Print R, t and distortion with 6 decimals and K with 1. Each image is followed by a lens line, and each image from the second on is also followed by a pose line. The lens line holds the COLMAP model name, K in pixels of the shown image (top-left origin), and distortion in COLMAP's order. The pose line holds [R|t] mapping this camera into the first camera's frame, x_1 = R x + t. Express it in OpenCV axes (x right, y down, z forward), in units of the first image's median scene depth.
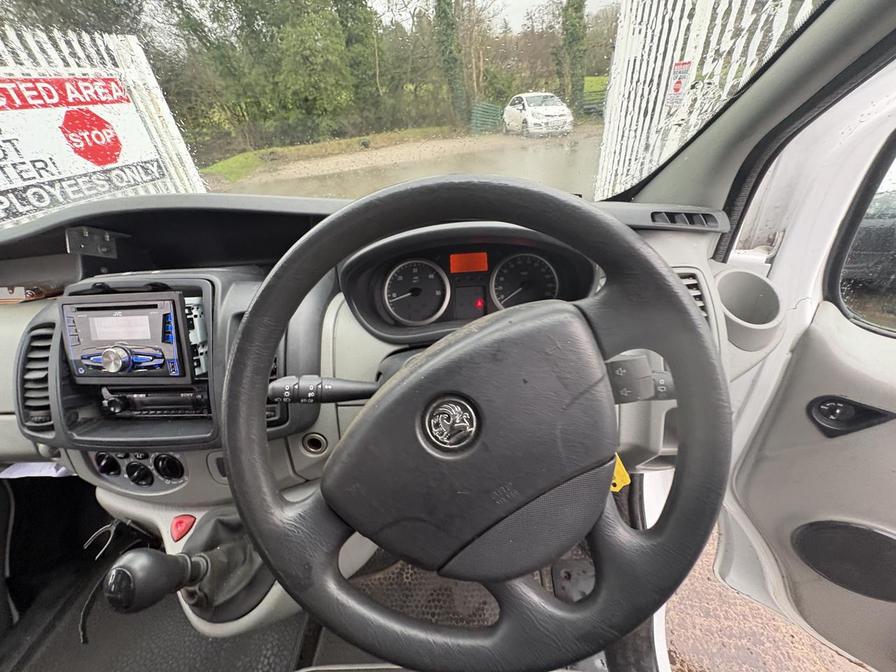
lens RADIAL K [[357.2, 0, 448.0], [0, 357.2, 336.0], [0, 0, 1]] dist [0.001362, 0.000045]
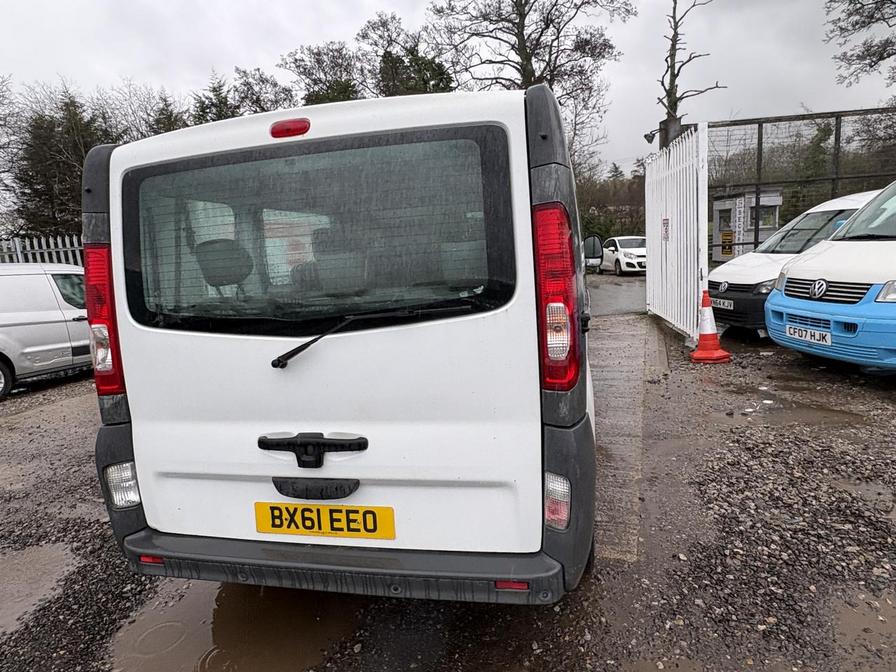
lens RADIAL K [[542.8, 0, 451.1], [0, 542.8, 333.2], [0, 0, 1]] dist [0.003500, -0.002110]
pose [[0.986612, 0.039245, -0.158294, 0.045903], [-0.100635, 0.910290, -0.401552, 0.708270], [0.128335, 0.412106, 0.902053, -1.005141]]
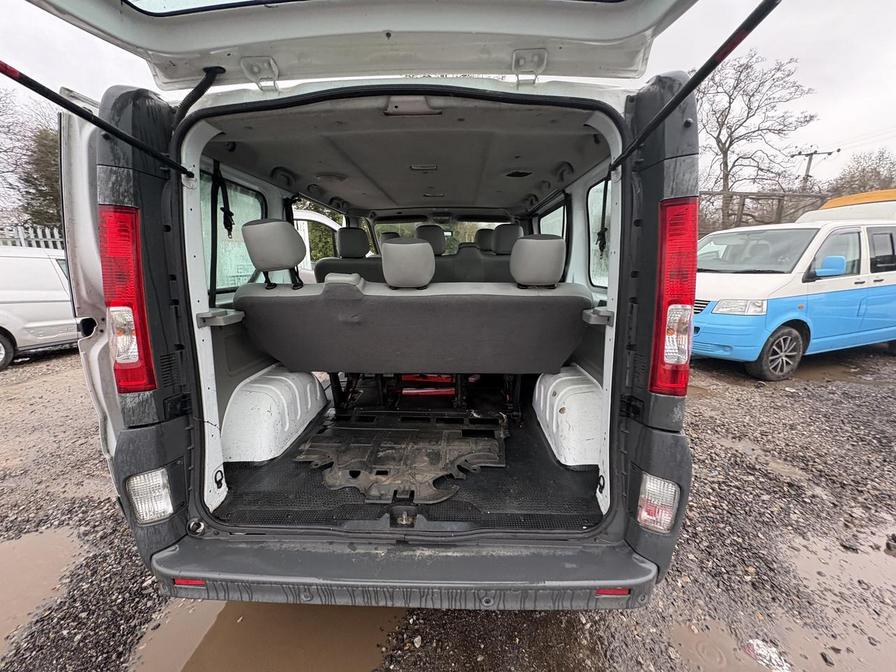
lens RADIAL K [[357.2, 0, 448.0], [0, 357.2, 336.0], [0, 0, 1]] dist [0.001362, 0.000045]
pose [[0.996640, 0.072497, 0.038127, -0.129027], [-0.052506, 0.922695, -0.381938, 0.637974], [-0.062869, 0.378652, 0.923401, -0.841612]]
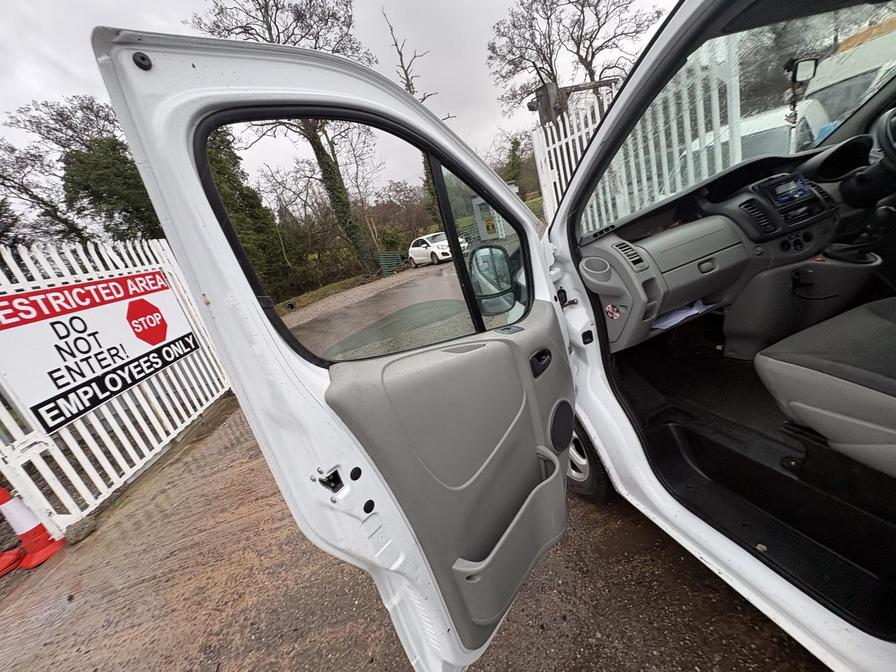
lens RADIAL K [[357.2, 0, 448.0], [0, 357.2, 336.0], [0, 0, 1]] dist [0.001362, 0.000045]
pose [[0.919465, -0.275983, 0.280030, -0.557651], [0.356318, 0.885979, -0.296780, 0.119926], [-0.166195, 0.372659, 0.912965, -0.095028]]
